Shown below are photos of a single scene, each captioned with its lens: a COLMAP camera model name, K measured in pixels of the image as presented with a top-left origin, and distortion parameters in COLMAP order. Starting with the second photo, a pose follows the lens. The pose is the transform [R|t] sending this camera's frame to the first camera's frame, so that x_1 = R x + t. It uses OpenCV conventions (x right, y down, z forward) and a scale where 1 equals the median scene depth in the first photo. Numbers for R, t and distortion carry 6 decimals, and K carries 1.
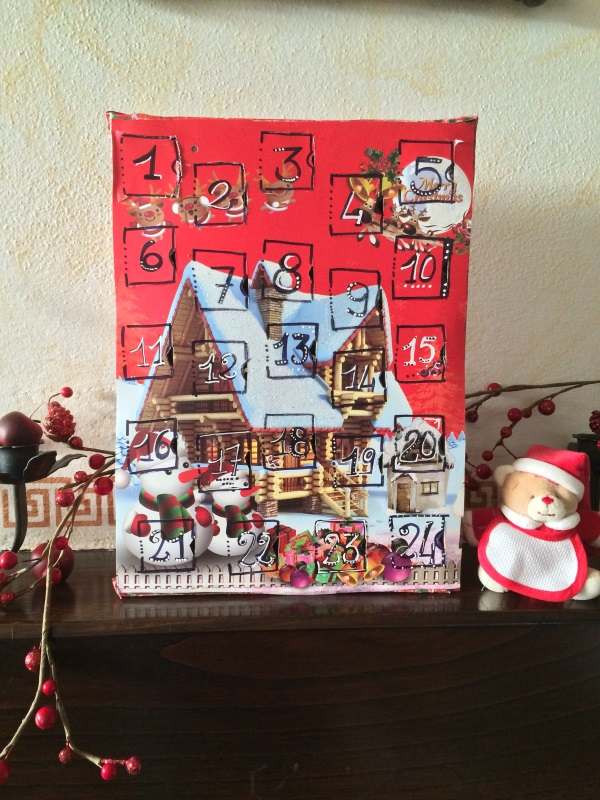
lens RADIAL K [[689.7, 0, 300.0], [0, 689.7, 400.0], [0, 0, 1]] dist [0.065788, -0.006366]
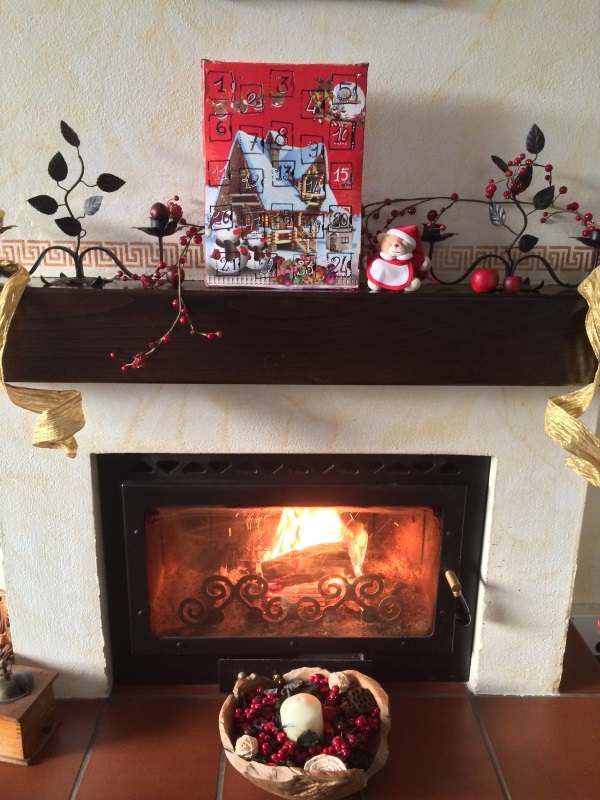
lens RADIAL K [[689.7, 0, 300.0], [0, 689.7, 400.0], [0, 0, 1]] dist [0.065788, -0.006366]
pose [[0.999557, 0.018721, -0.023116, 0.105649], [-0.014893, 0.987661, 0.155894, 0.296308], [0.025749, -0.155481, 0.987503, -1.313107]]
